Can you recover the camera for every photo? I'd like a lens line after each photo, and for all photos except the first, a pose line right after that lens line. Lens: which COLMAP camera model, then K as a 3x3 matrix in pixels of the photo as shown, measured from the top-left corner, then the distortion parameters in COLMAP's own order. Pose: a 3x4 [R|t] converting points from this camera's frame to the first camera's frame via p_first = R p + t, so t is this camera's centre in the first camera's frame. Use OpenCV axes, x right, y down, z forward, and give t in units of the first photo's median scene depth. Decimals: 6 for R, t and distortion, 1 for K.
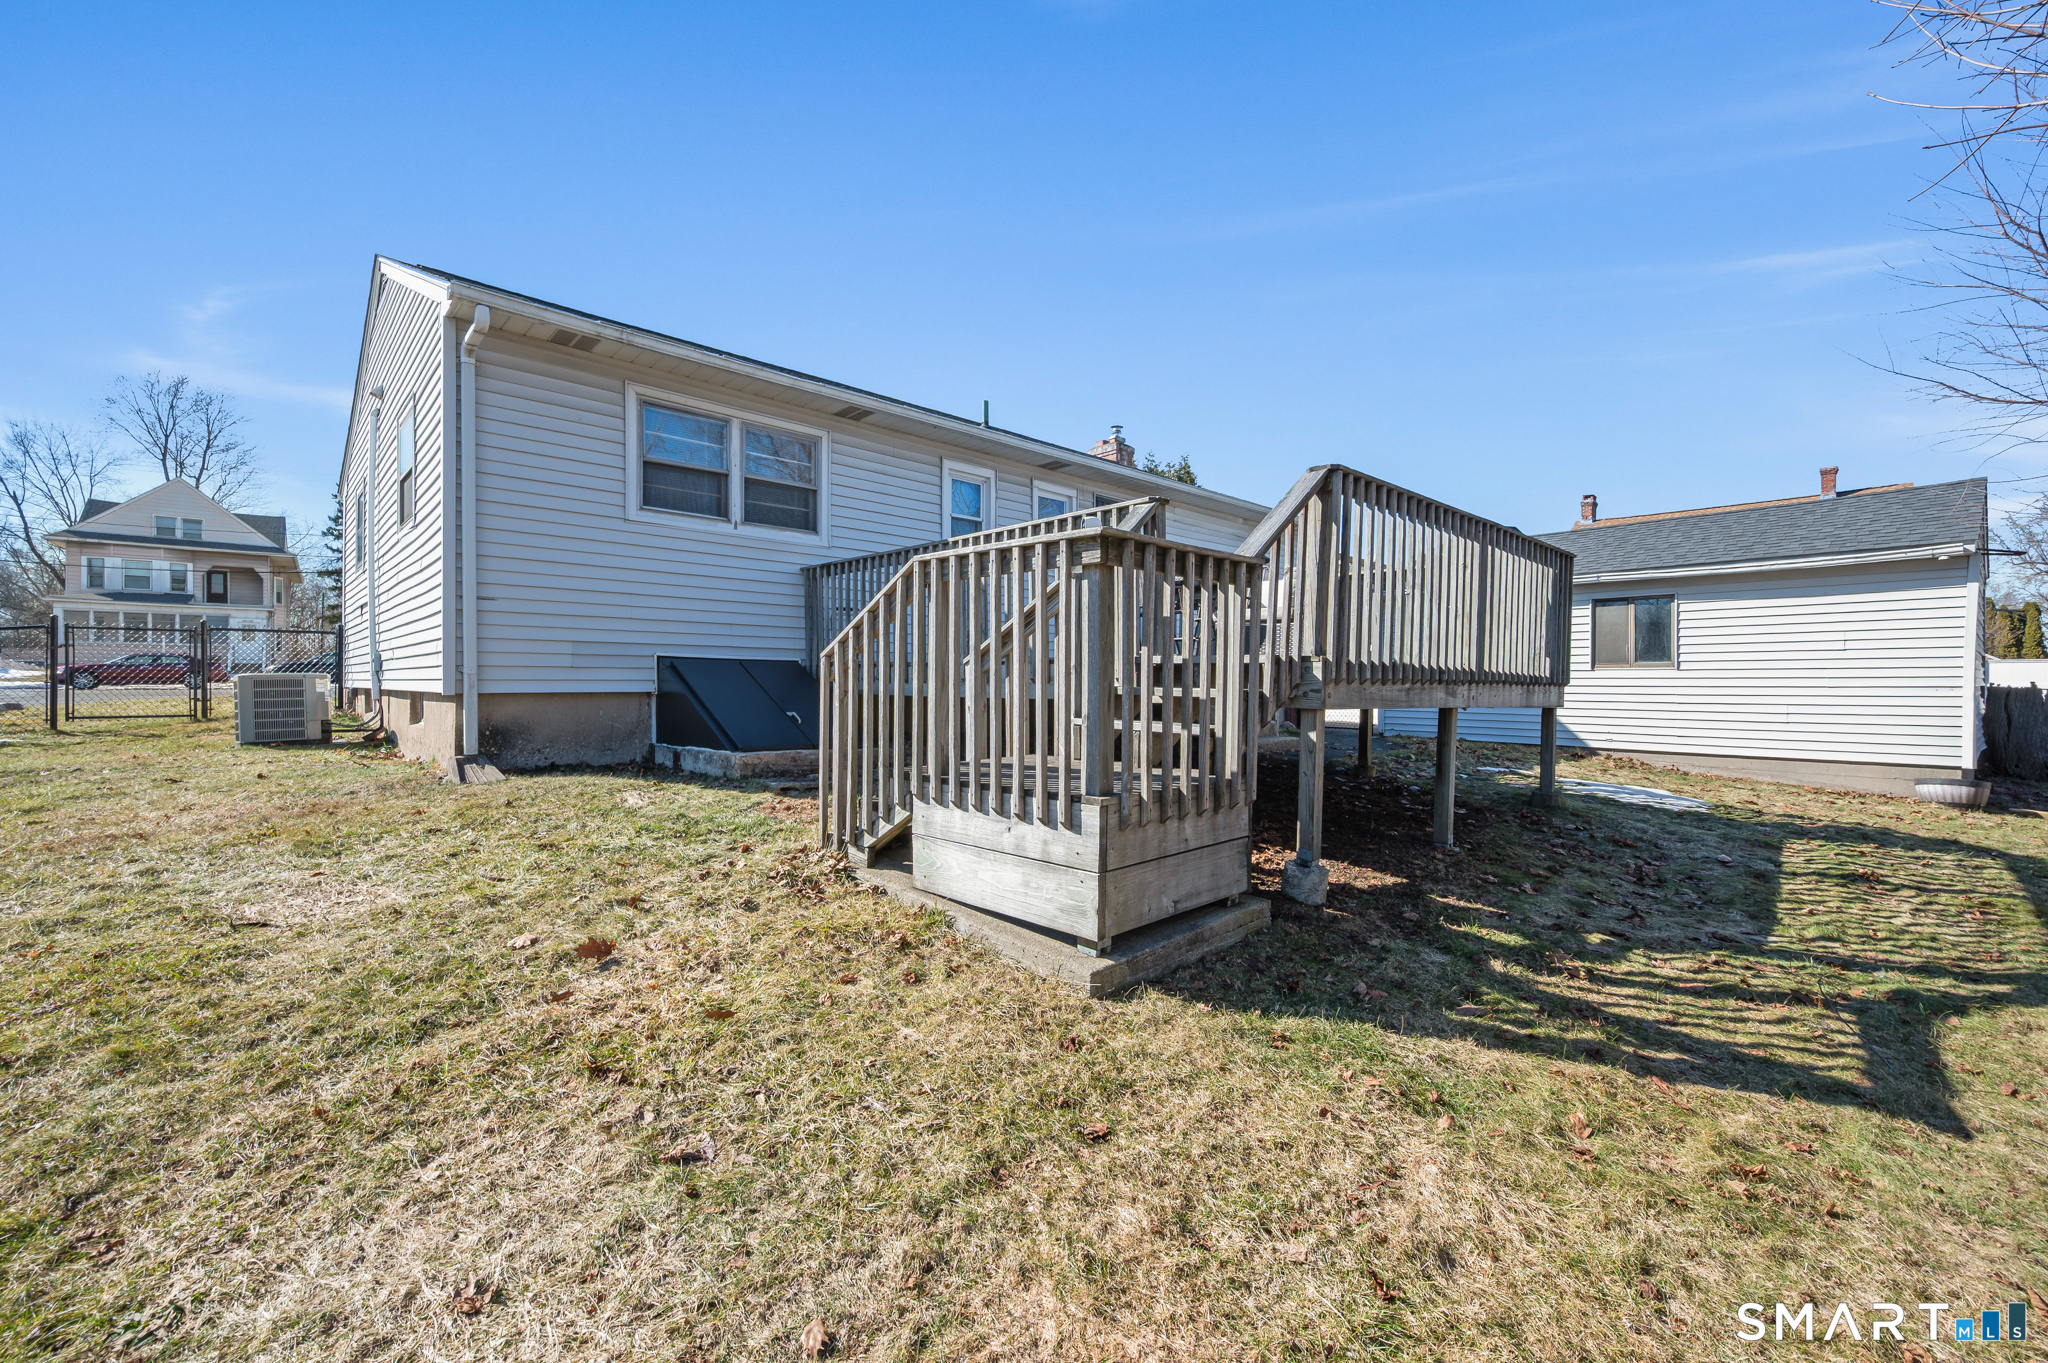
lens RADIAL K [[818.8, 0, 1015.7], [0, 818.8, 680.5], [0, 0, 1]] dist [-0.008154, 0.000204]
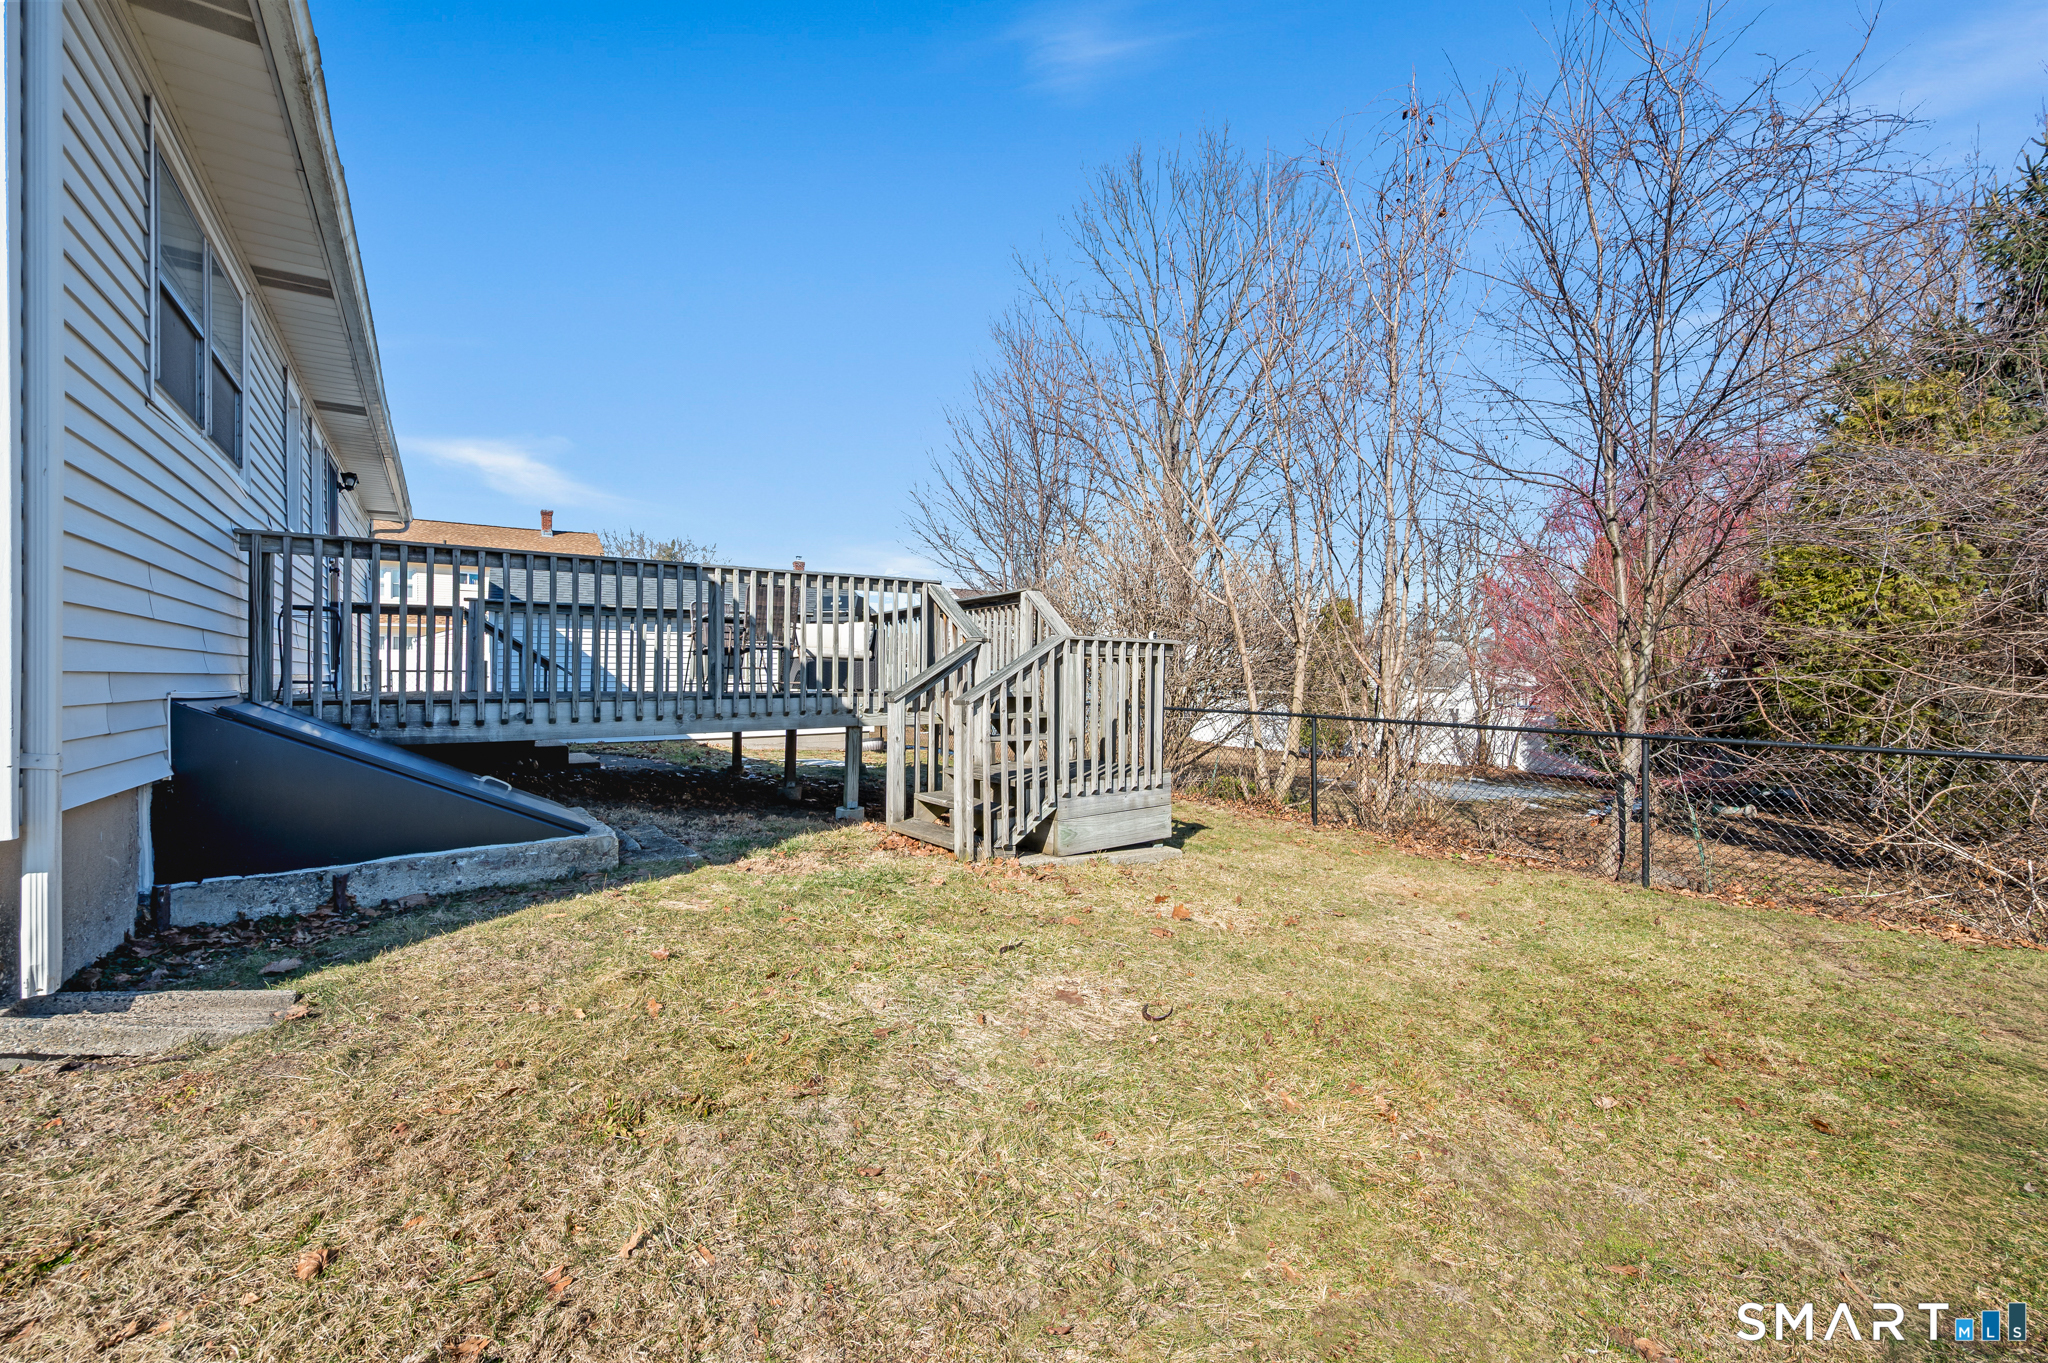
lens RADIAL K [[818.8, 0, 1015.7], [0, 818.8, 680.5], [0, 0, 1]] dist [-0.008154, 0.000204]
pose [[0.151013, -0.014928, 0.988419, -0.555345], [0.007003, 0.999877, 0.014031, -0.030167], [-0.988507, 0.004803, 0.151099, 0.299900]]
